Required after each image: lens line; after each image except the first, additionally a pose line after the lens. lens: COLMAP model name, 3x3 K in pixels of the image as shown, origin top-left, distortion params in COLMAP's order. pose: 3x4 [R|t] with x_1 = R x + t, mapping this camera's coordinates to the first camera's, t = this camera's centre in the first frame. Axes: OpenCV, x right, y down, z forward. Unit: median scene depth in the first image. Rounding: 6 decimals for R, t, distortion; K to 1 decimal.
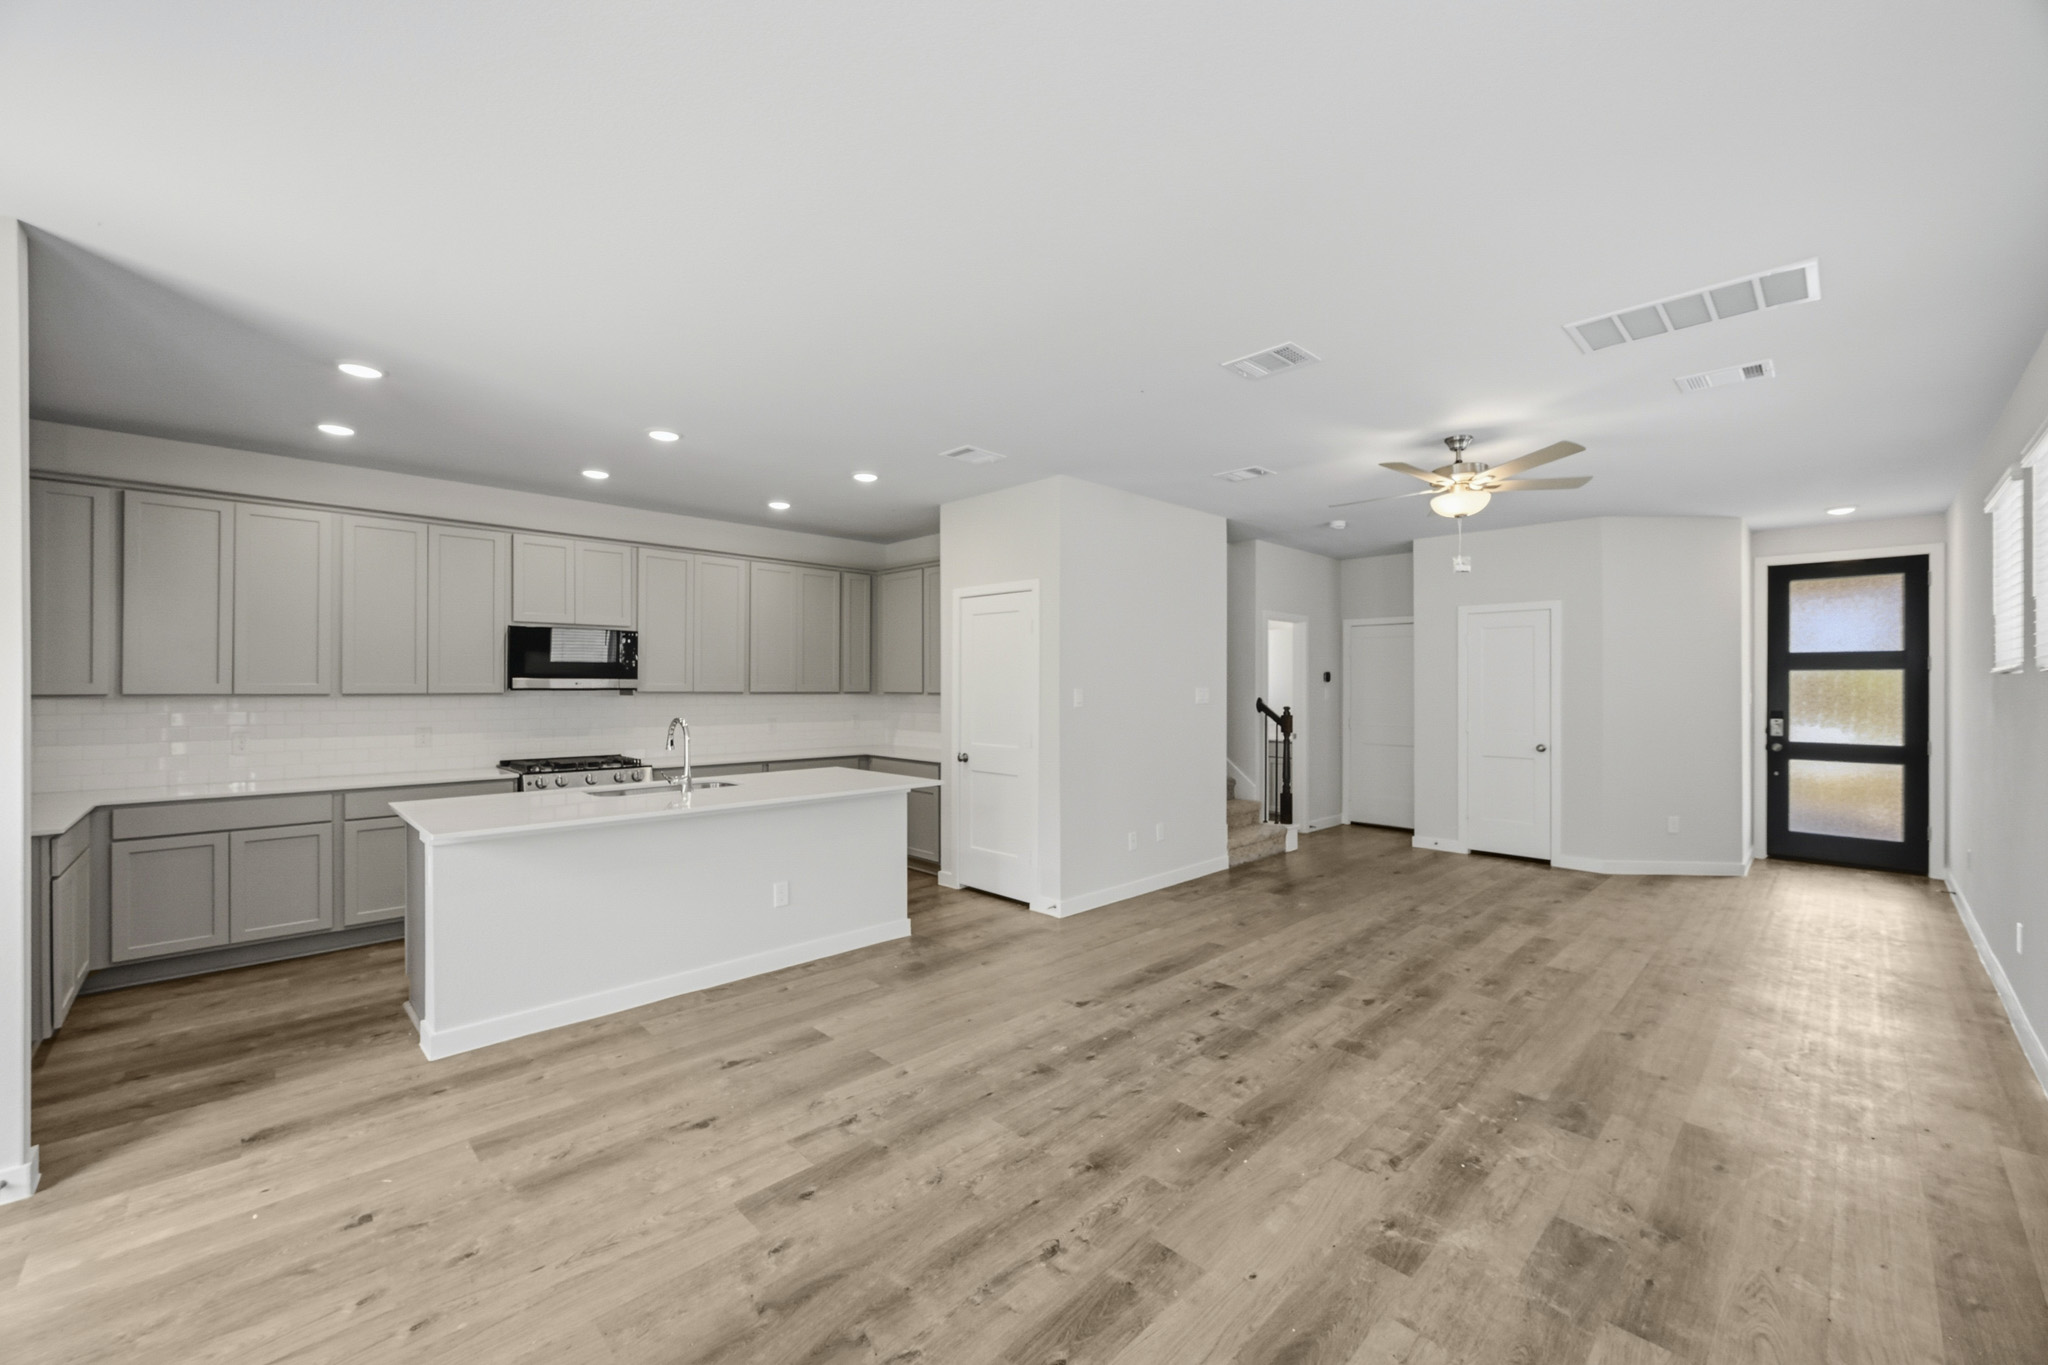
lens RADIAL K [[807.9, 0, 1025.2], [0, 807.9, 690.4], [0, 0, 1]] dist [-0.001441, 0.000960]
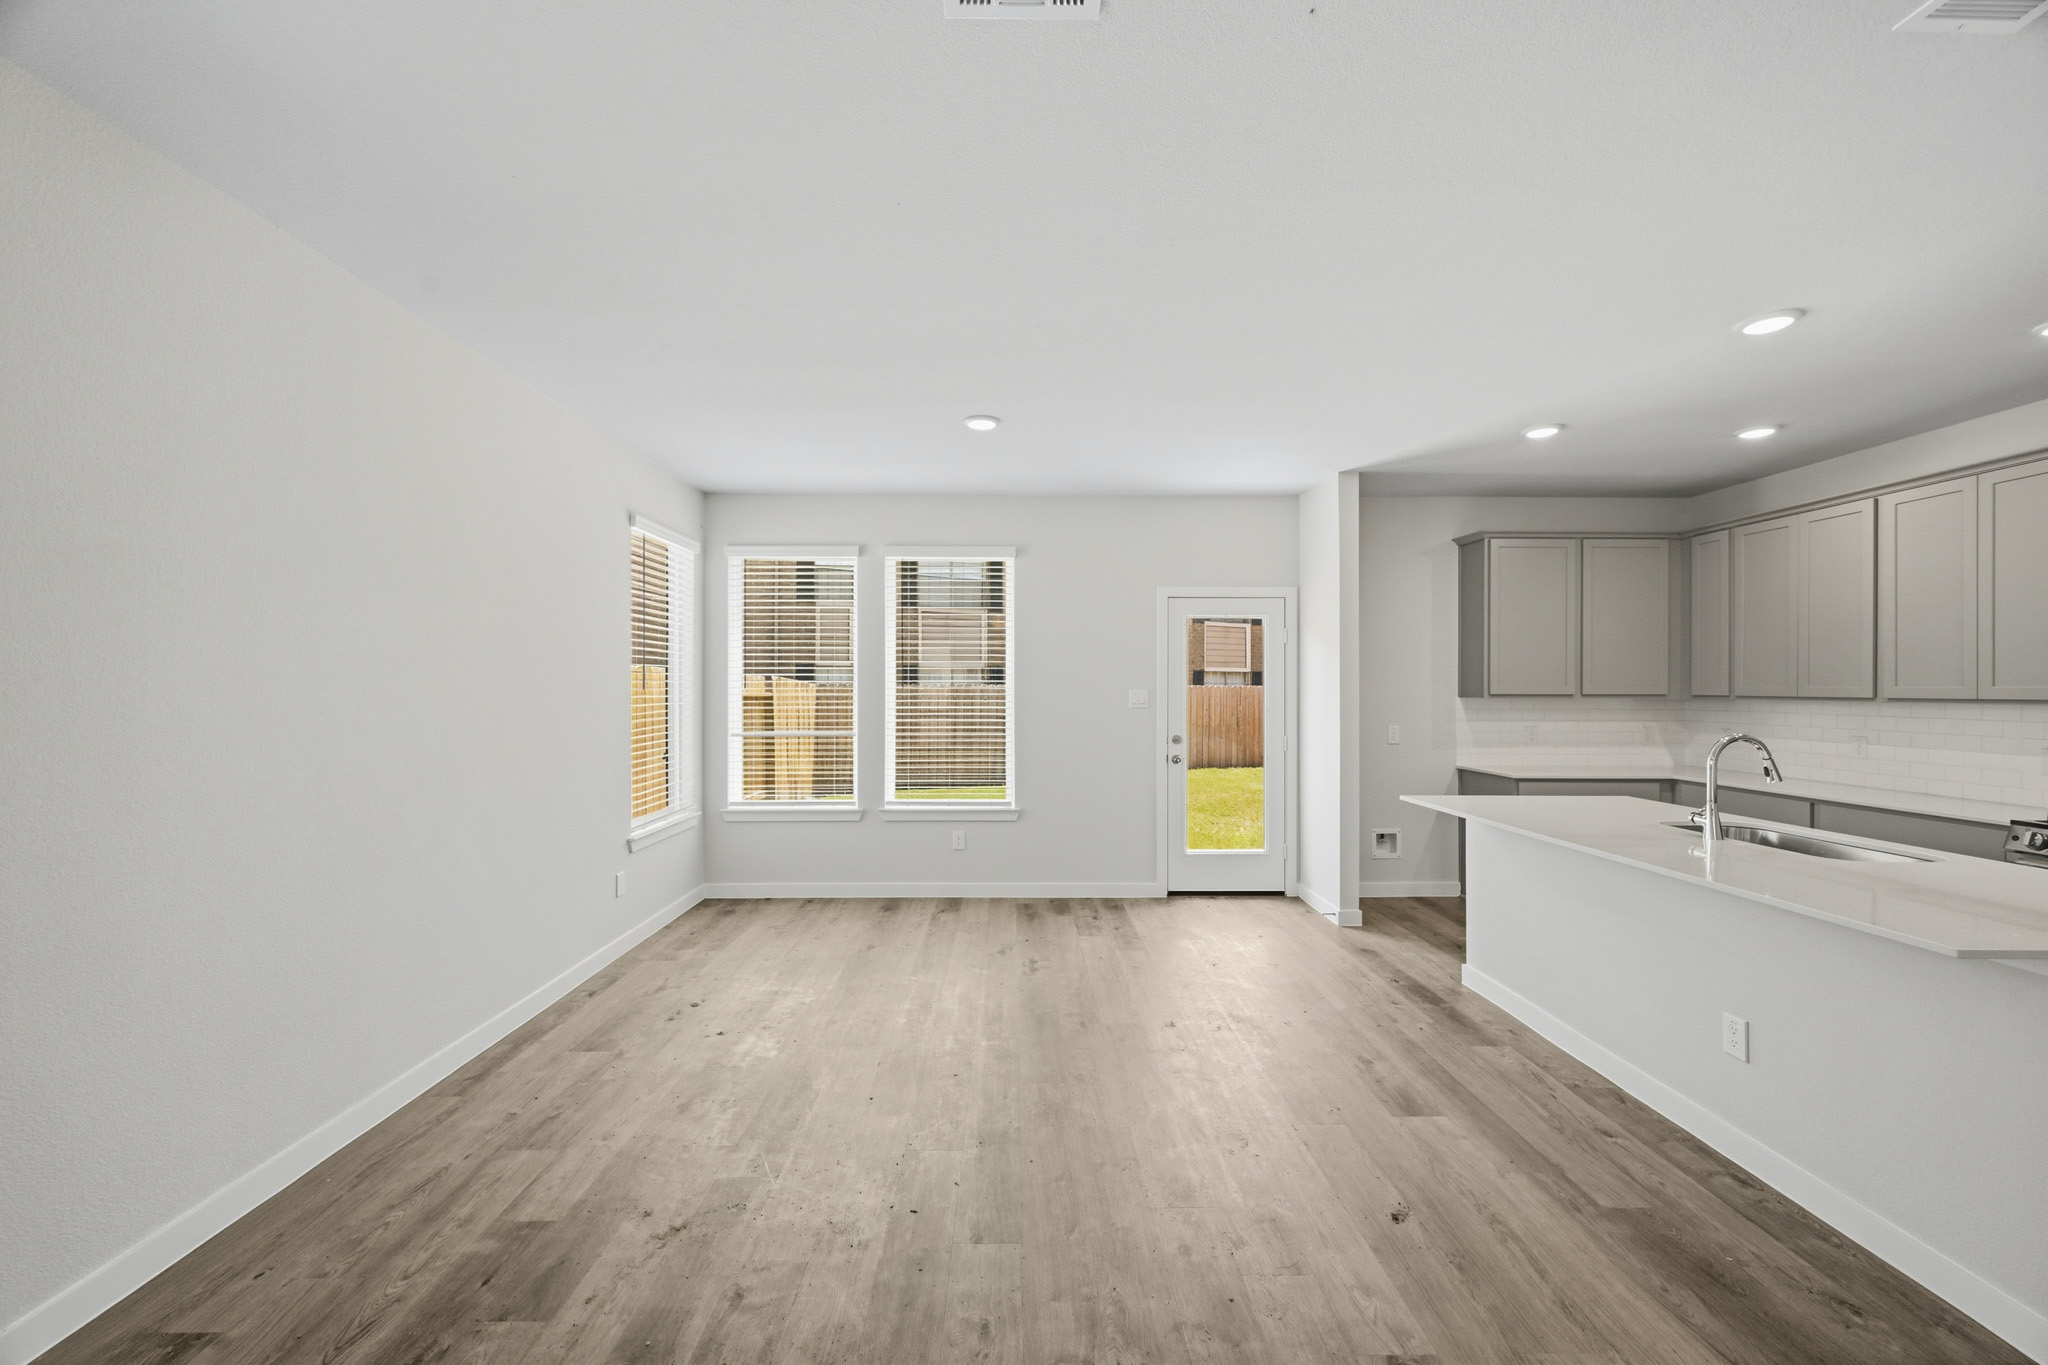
lens RADIAL K [[807.9, 0, 1019.3], [0, 807.9, 694.2], [0, 0, 1]] dist [-0.001441, 0.000960]
pose [[-0.693384, 0.002719, -0.720563, 0.606635], [-0.008310, 0.999896, 0.011770, -0.003496], [0.720520, 0.014148, -0.693290, 1.265320]]
